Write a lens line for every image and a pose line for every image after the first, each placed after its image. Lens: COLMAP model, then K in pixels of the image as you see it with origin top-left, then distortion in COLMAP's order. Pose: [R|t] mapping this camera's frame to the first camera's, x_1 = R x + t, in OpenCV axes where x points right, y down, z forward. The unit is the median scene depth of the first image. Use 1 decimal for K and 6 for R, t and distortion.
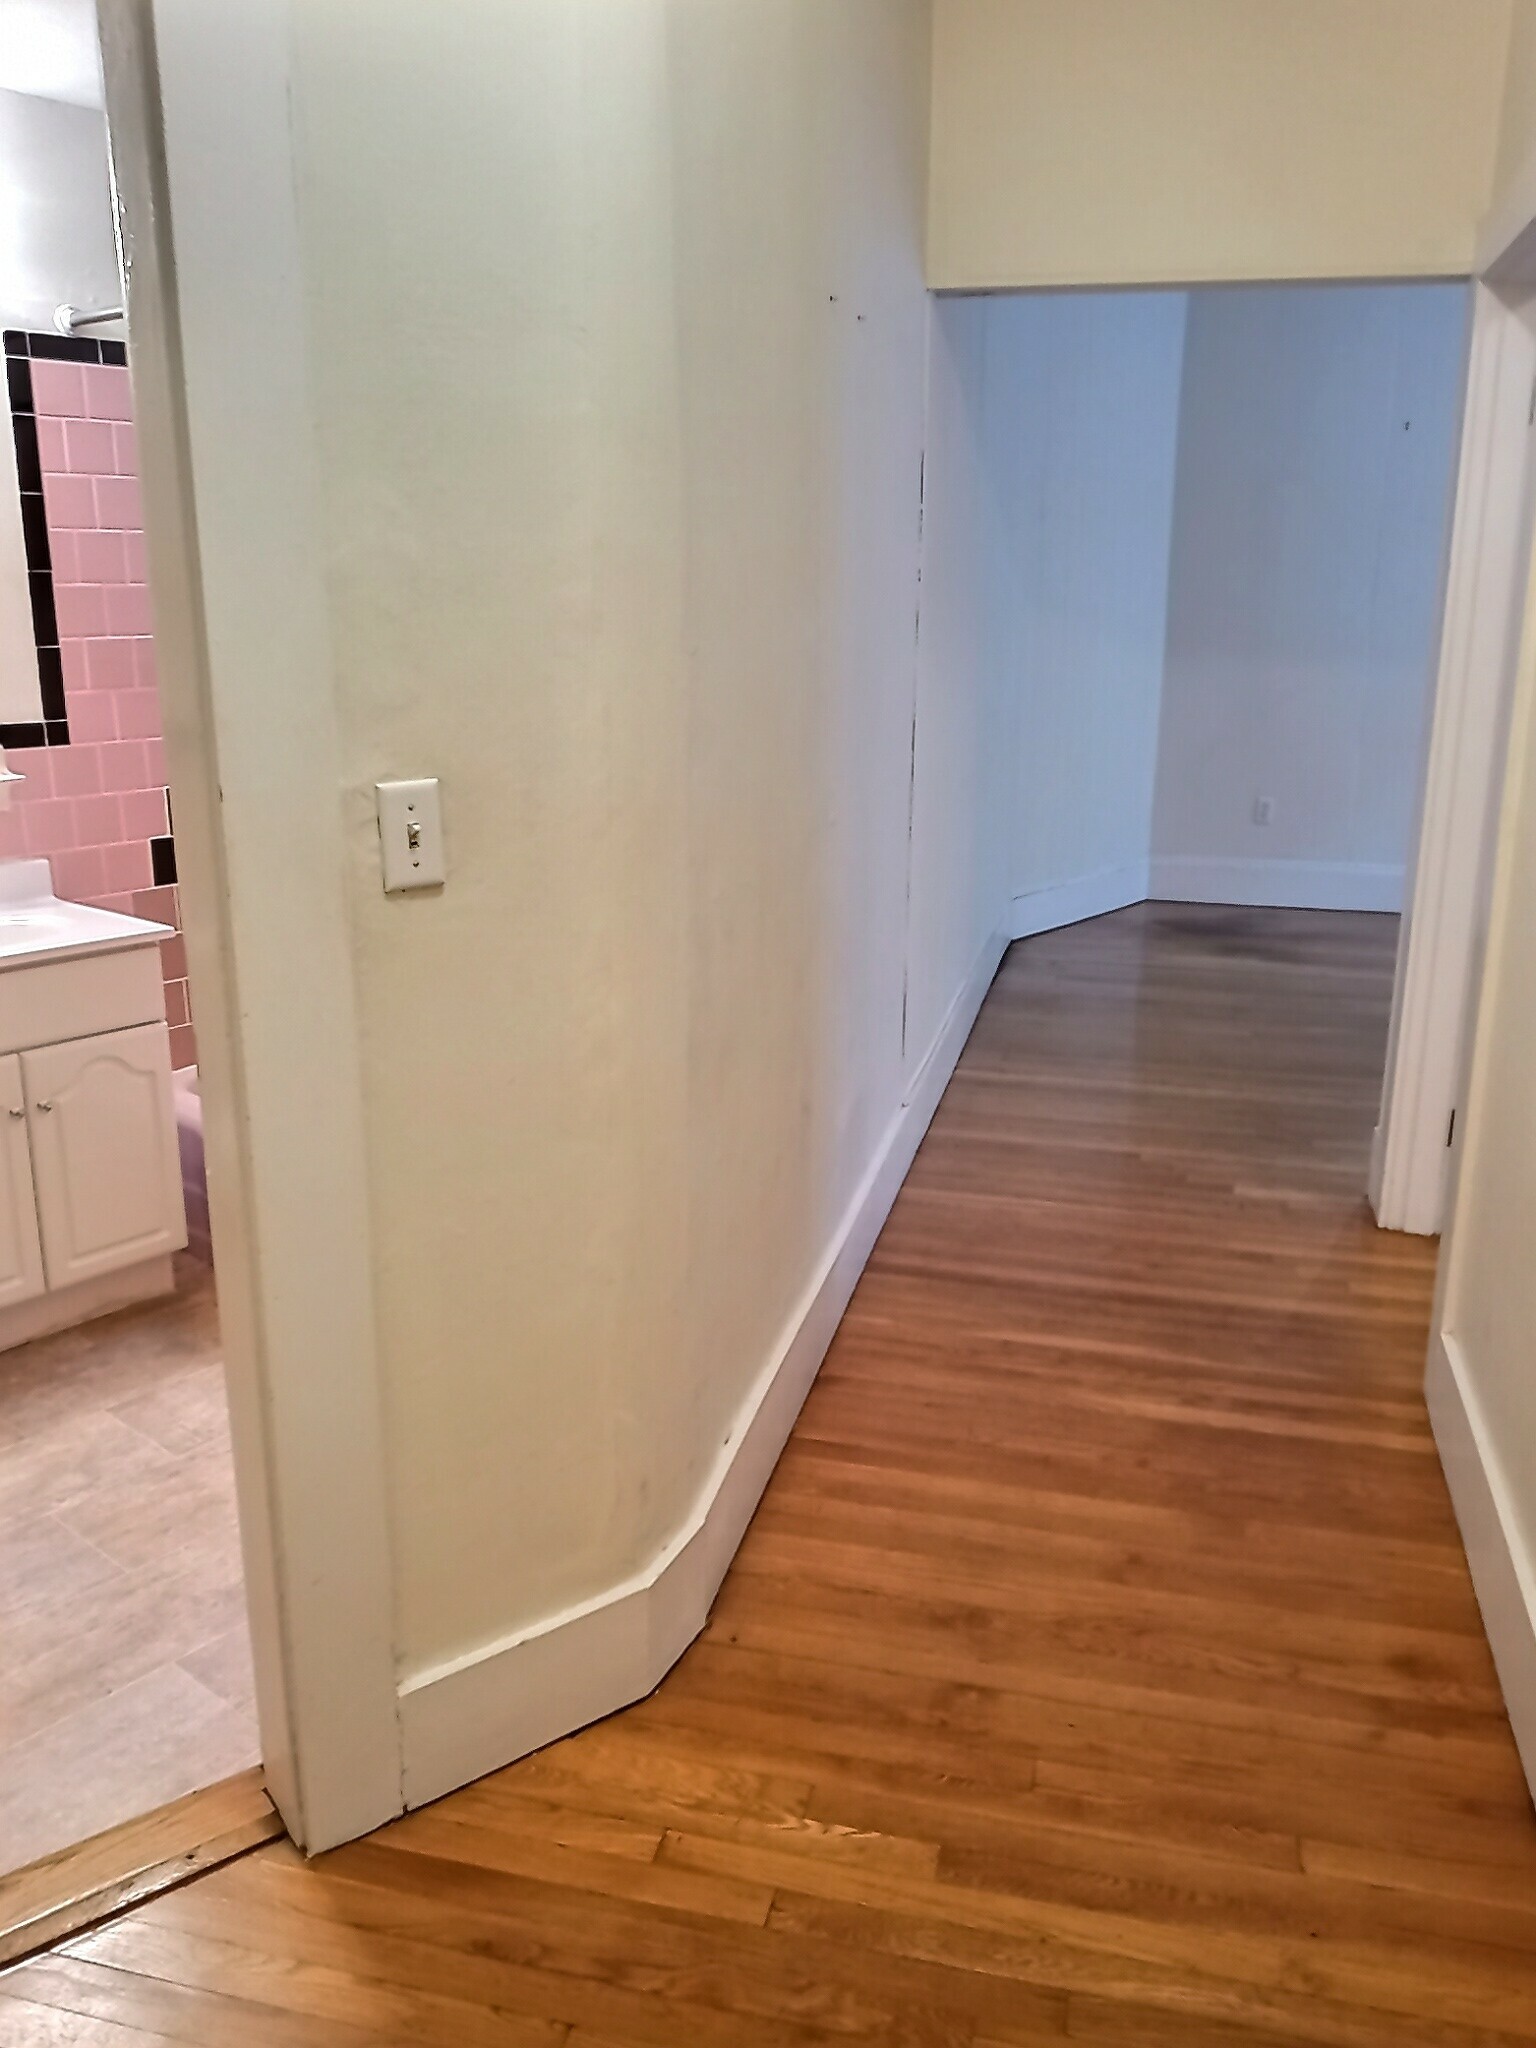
lens RADIAL K [[1632.4, 0, 770.3], [0, 1632.4, 978.6], [0, 0, 1]] dist [-0.000342, -0.012140]
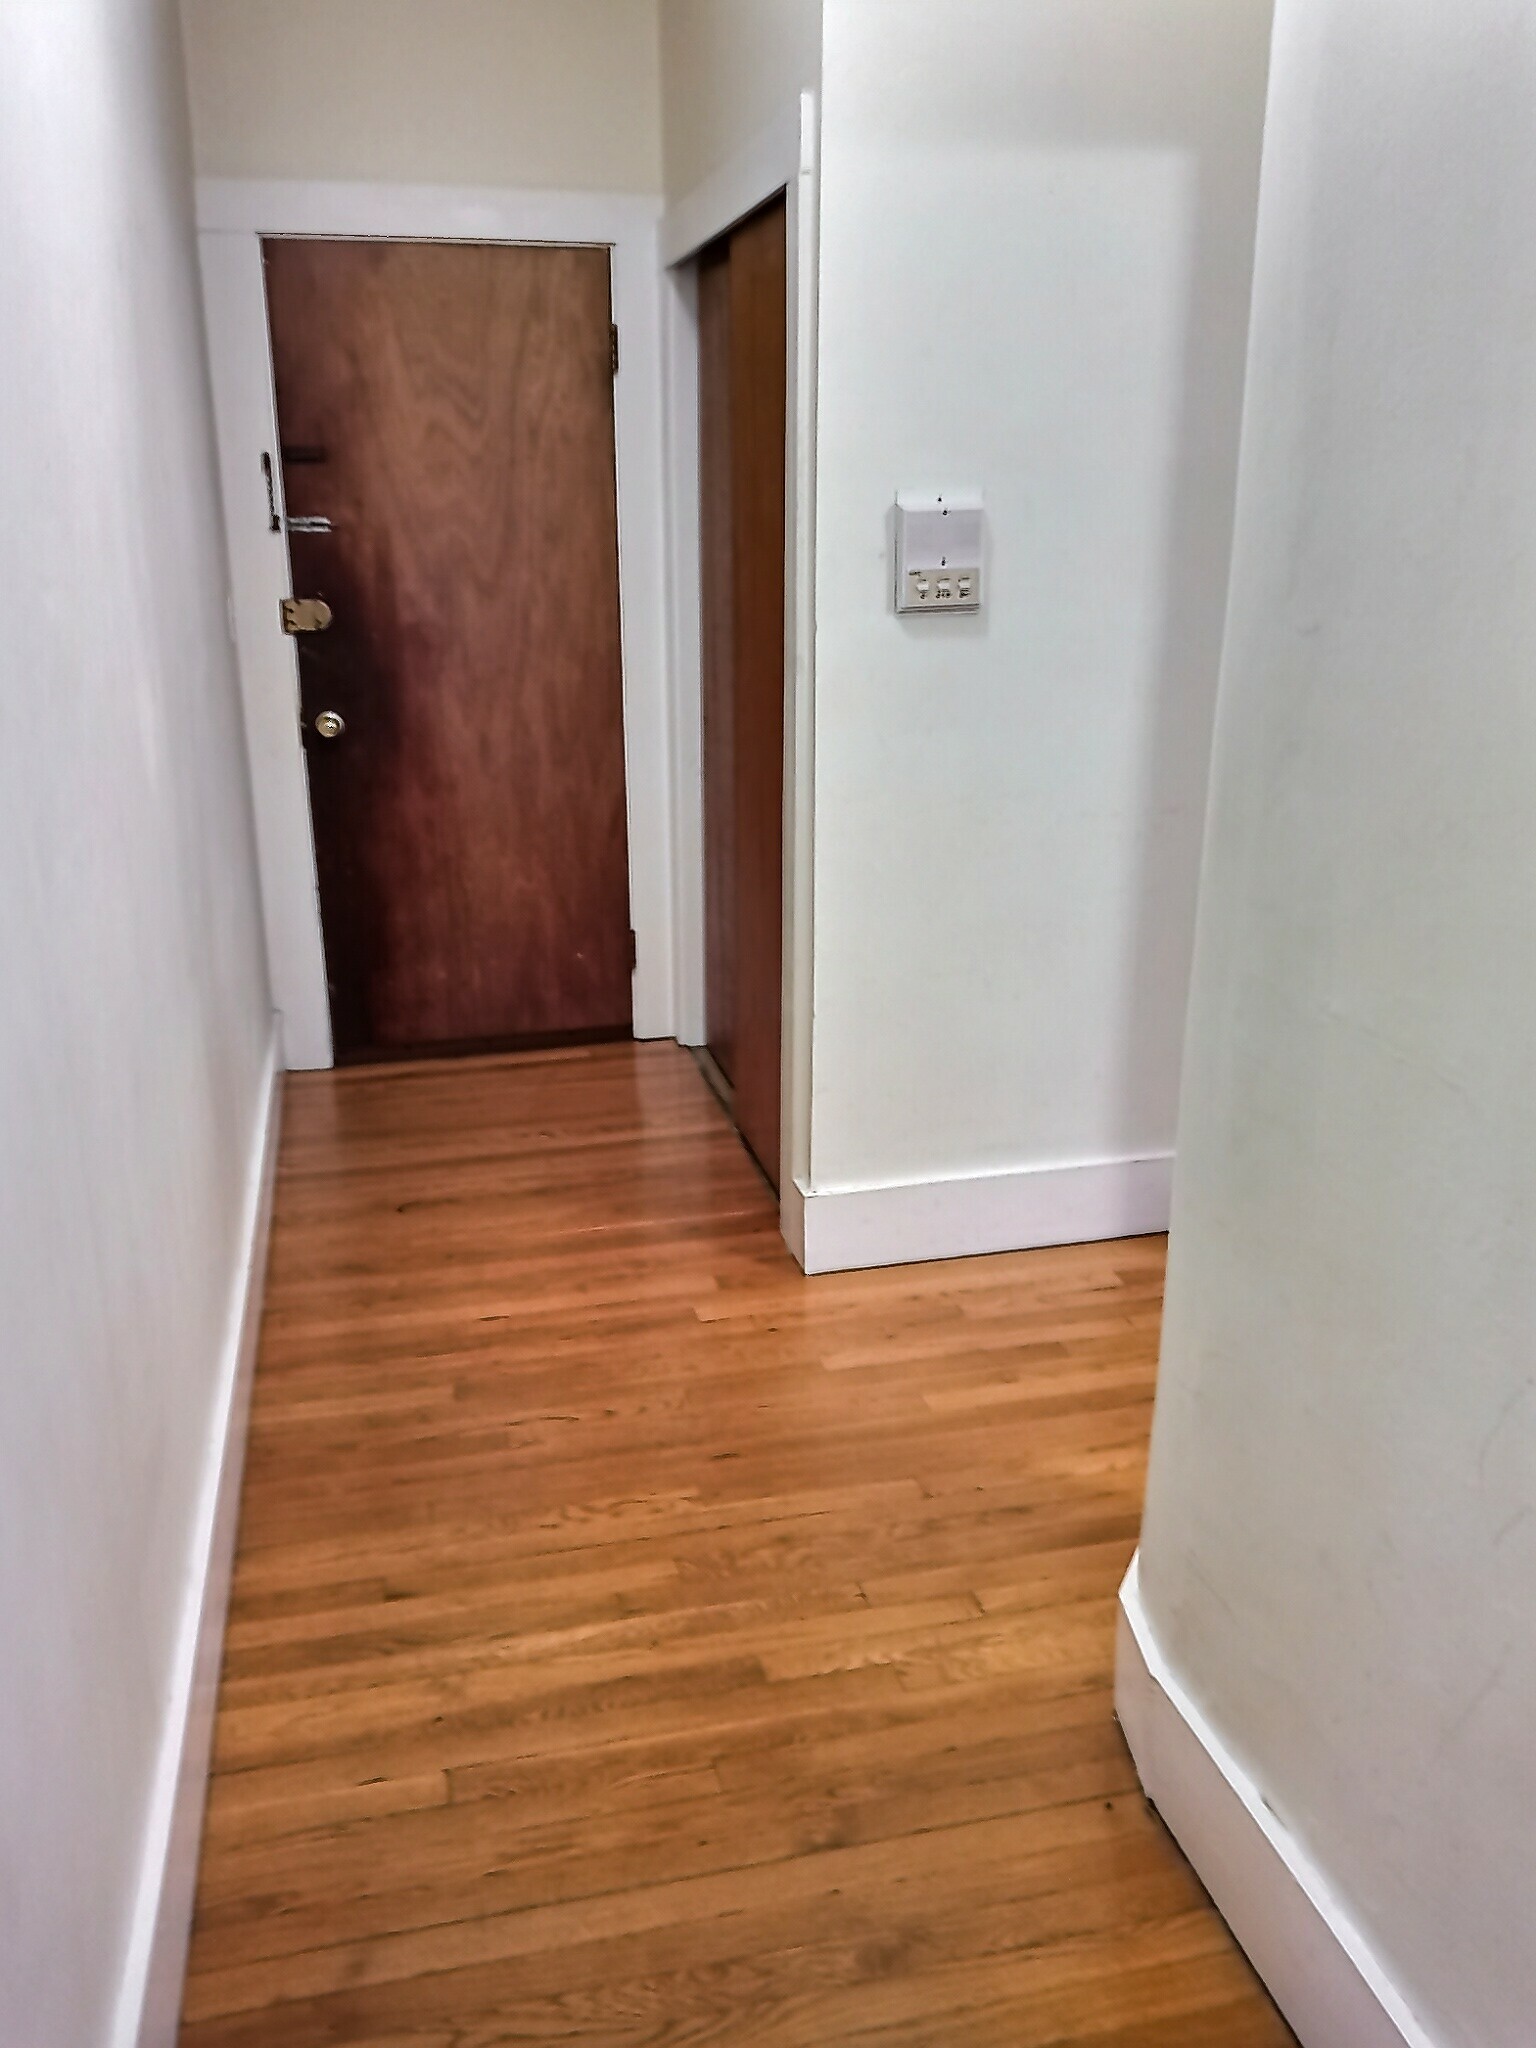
lens RADIAL K [[1692.9, 0, 768.0], [0, 1692.9, 1024.0], [0, 0, 1]] dist [0.050955, -0.019111]
pose [[-0.887048, 0.142445, -0.439152, 0.506464], [-0.108816, 0.859905, 0.498721, -0.392647], [0.448669, 0.490177, -0.747277, 1.522099]]
